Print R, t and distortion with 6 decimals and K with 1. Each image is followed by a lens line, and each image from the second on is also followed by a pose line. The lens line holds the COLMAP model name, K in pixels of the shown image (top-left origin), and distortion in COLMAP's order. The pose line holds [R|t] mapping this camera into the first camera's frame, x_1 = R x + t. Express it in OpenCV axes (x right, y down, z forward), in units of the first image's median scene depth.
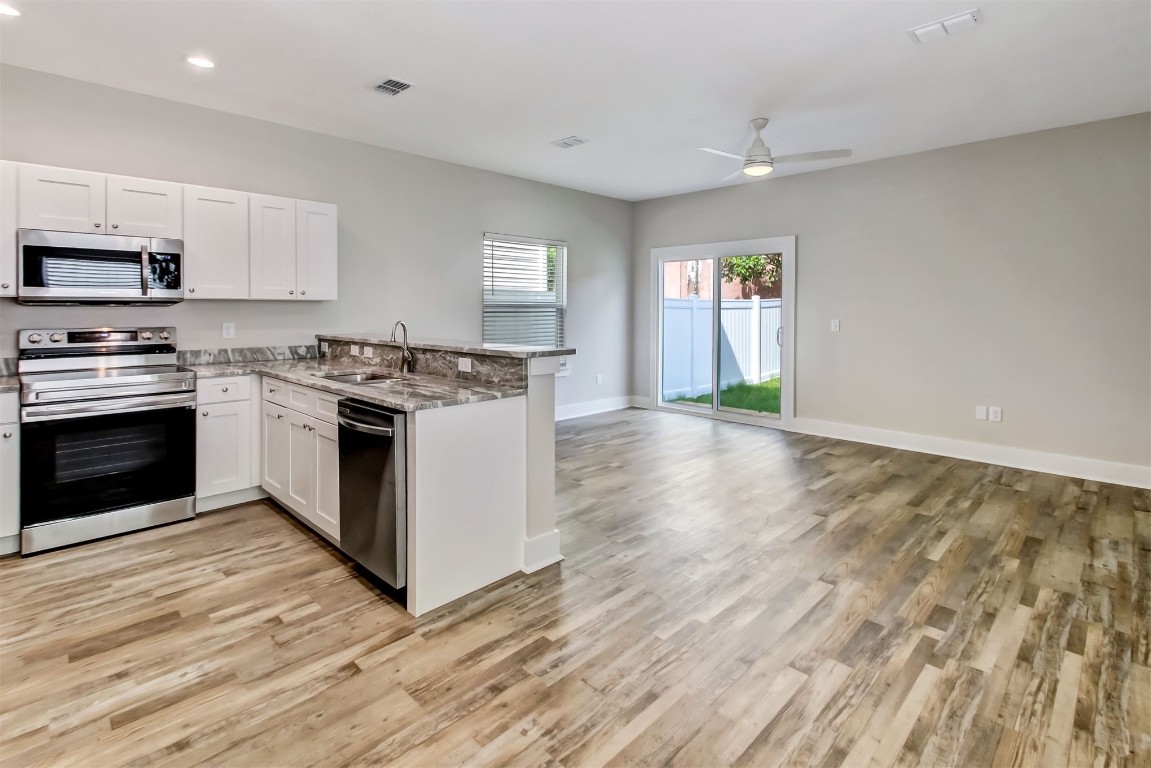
lens RADIAL K [[571.9, 0, 594.4], [0, 571.9, 306.4], [0, 0, 1]] dist [0.015941, -0.008781]
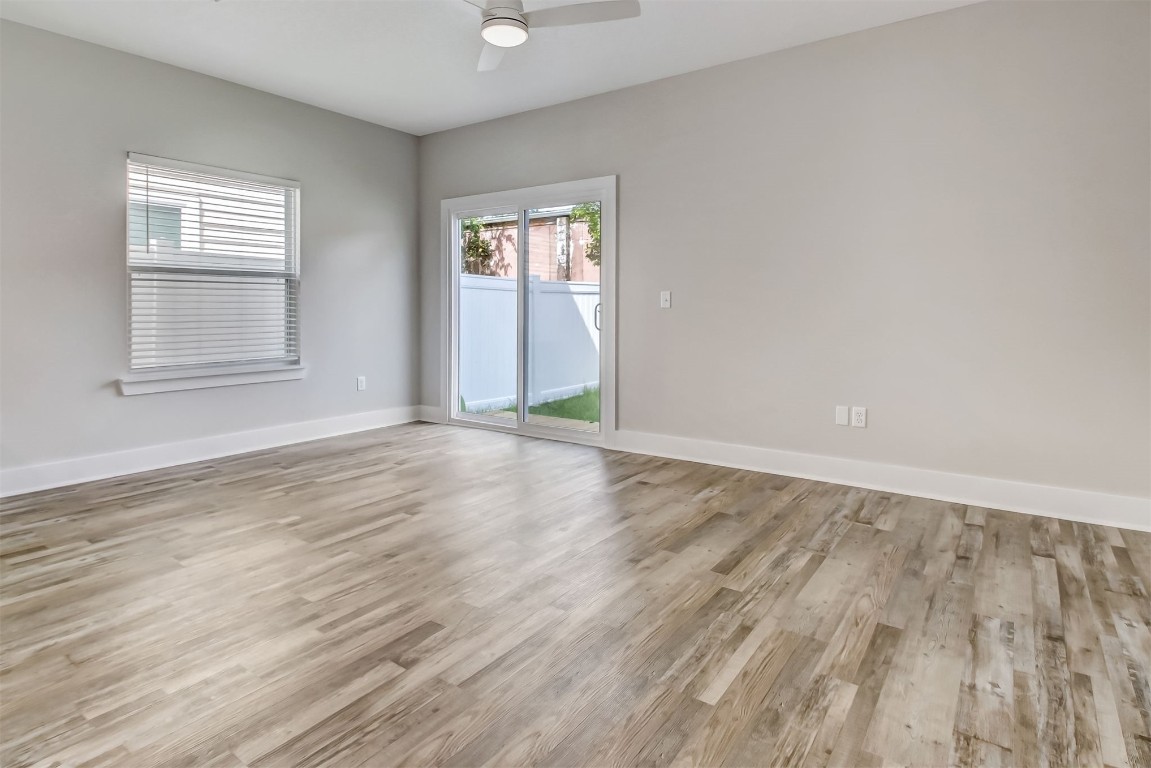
lens RADIAL K [[605.0, 0, 620.6], [0, 605.0, 318.4], [0, 0, 1]] dist [0.003616, -0.004551]
pose [[0.984655, -0.002296, 0.174496, 0.351806], [-0.000053, 0.999910, 0.013452, 0.070128], [-0.174511, -0.013255, 0.984566, 0.402658]]
